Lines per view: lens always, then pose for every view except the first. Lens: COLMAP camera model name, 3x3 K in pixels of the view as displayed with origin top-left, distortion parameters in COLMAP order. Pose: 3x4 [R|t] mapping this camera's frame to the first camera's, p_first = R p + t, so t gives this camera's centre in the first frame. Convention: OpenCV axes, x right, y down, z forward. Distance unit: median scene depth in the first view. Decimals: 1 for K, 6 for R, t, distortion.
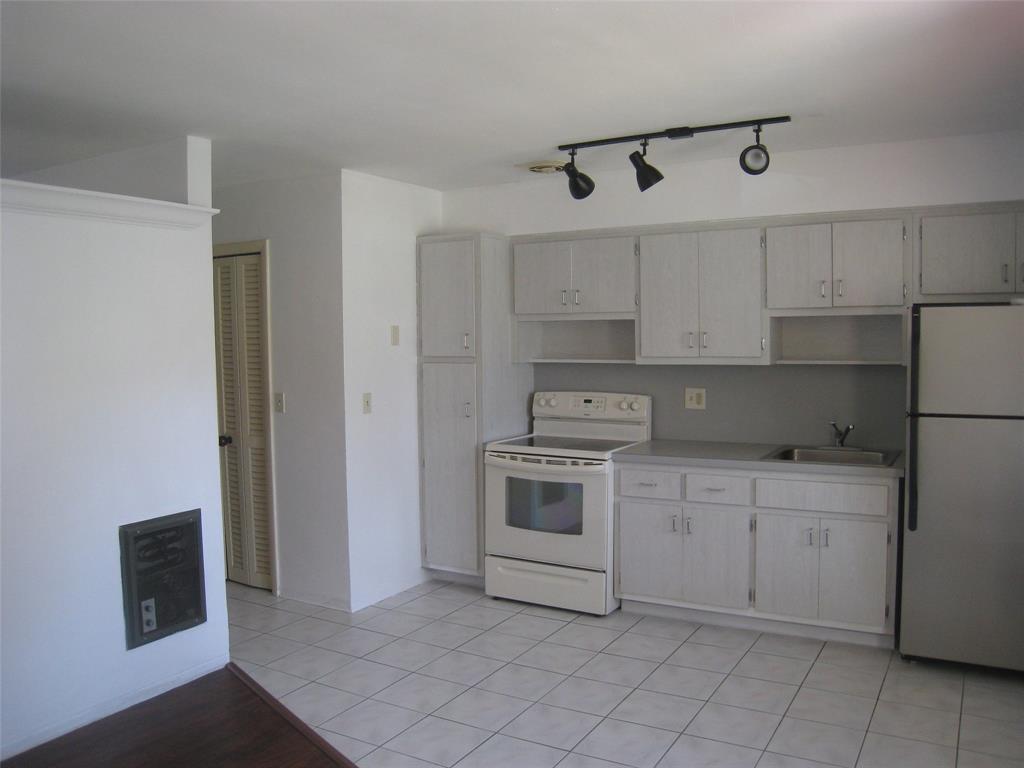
lens RADIAL K [[898.5, 0, 504.8], [0, 898.5, 383.2], [0, 0, 1]] dist [-0.103256, 0.073712]
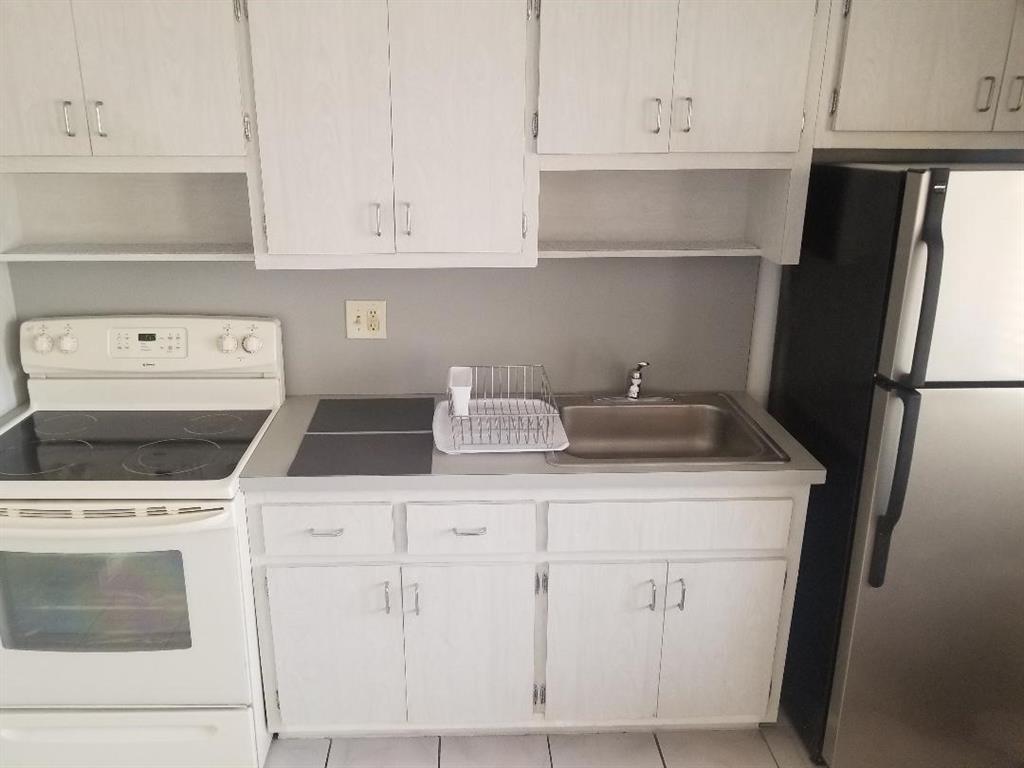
lens RADIAL K [[803.6, 0, 472.6], [0, 803.6, 382.7], [0, 0, 1]] dist [0.006448, -0.002374]
pose [[0.847949, -0.158824, 0.505724, 0.017939], [0.023340, 0.964319, 0.263713, -0.073972], [-0.529563, -0.211812, 0.821400, 0.579589]]
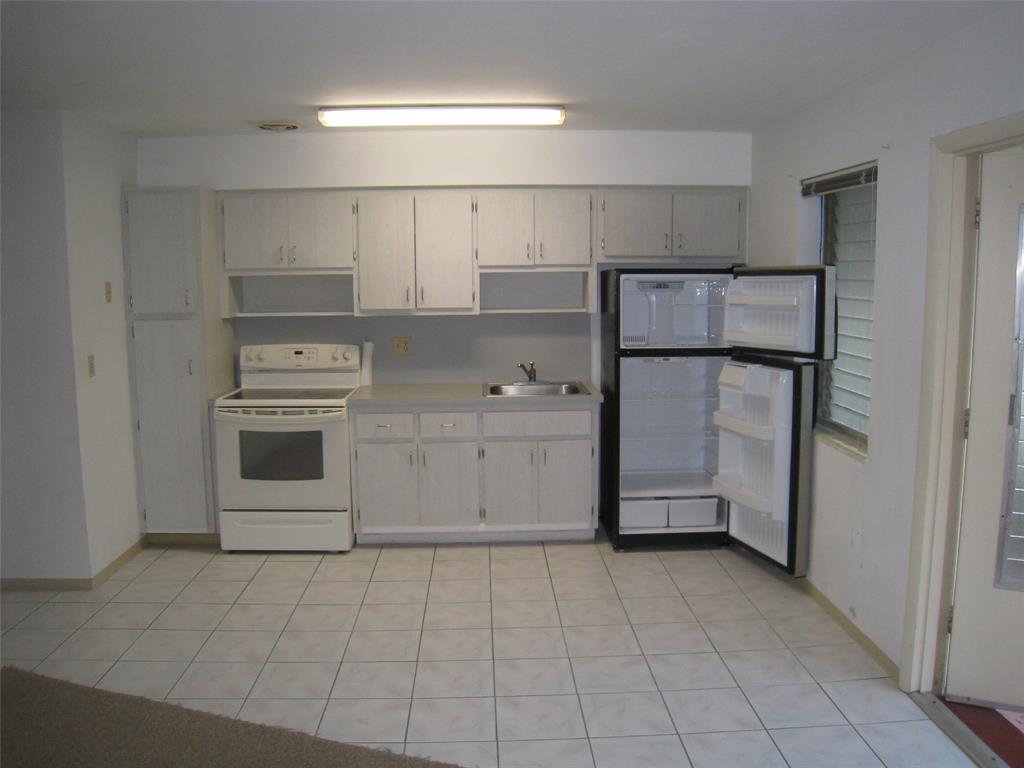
lens RADIAL K [[898.5, 0, 511.3], [0, 898.5, 383.1], [0, 0, 1]] dist [-0.103256, 0.073712]
pose [[0.844137, -0.061703, 0.532565, -0.273481], [0.029409, 0.997189, 0.068919, -0.009724], [-0.535320, -0.042515, 0.843578, -0.007324]]
